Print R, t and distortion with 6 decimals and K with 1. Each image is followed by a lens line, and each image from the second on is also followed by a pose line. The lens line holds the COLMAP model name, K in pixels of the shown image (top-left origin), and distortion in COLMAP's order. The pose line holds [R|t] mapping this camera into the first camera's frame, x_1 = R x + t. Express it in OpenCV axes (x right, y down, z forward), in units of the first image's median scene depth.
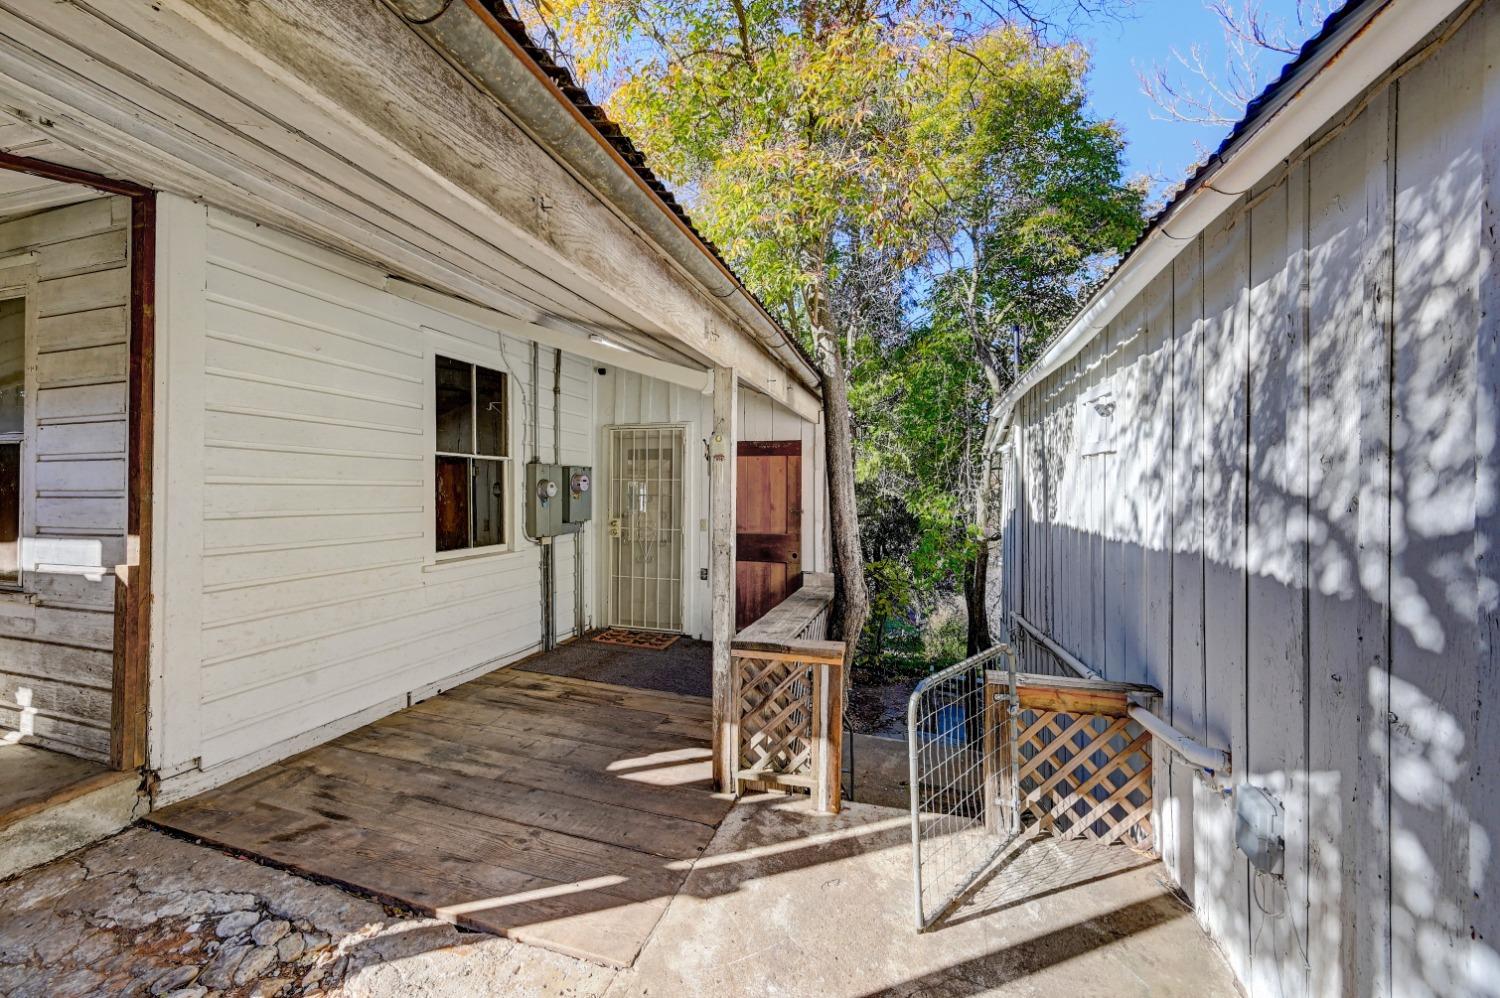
lens RADIAL K [[576.1, 0, 743.2], [0, 576.1, 490.4], [0, 0, 1]] dist [0.001087, -0.000005]
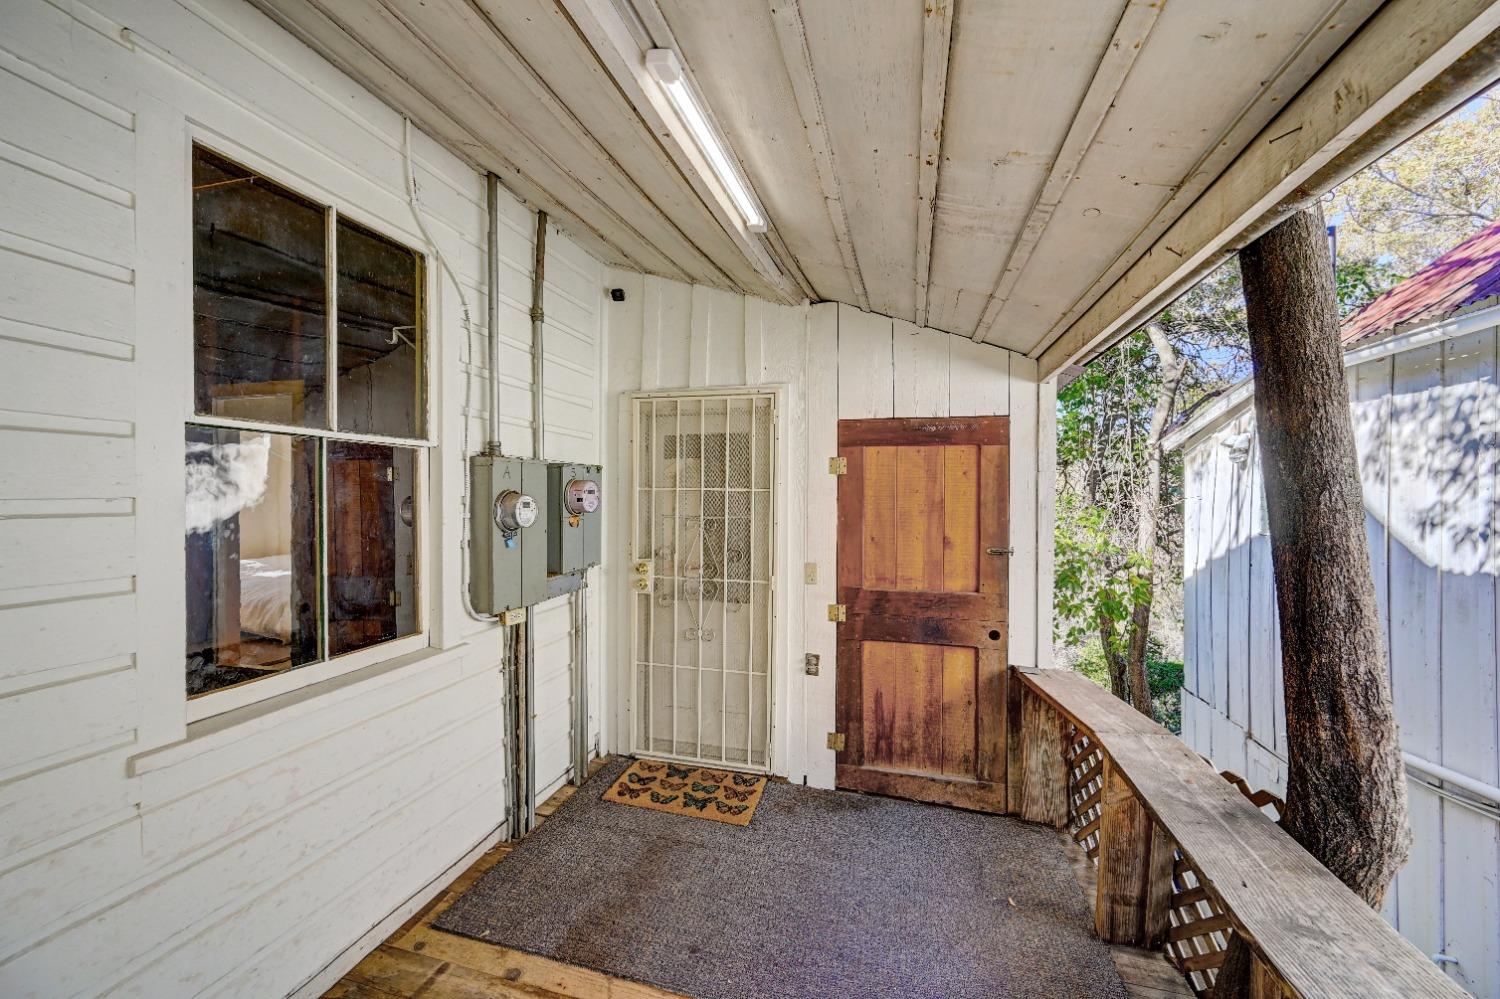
lens RADIAL K [[586.3, 0, 750.1], [0, 586.3, 497.6], [0, 0, 1]] dist [-0.001859, 0.000209]
pose [[0.999267, 0.001255, 0.038265, -0.155253], [-0.001328, 0.999997, 0.001872, -0.013300], [-0.038263, -0.001921, 0.999266, 0.476092]]
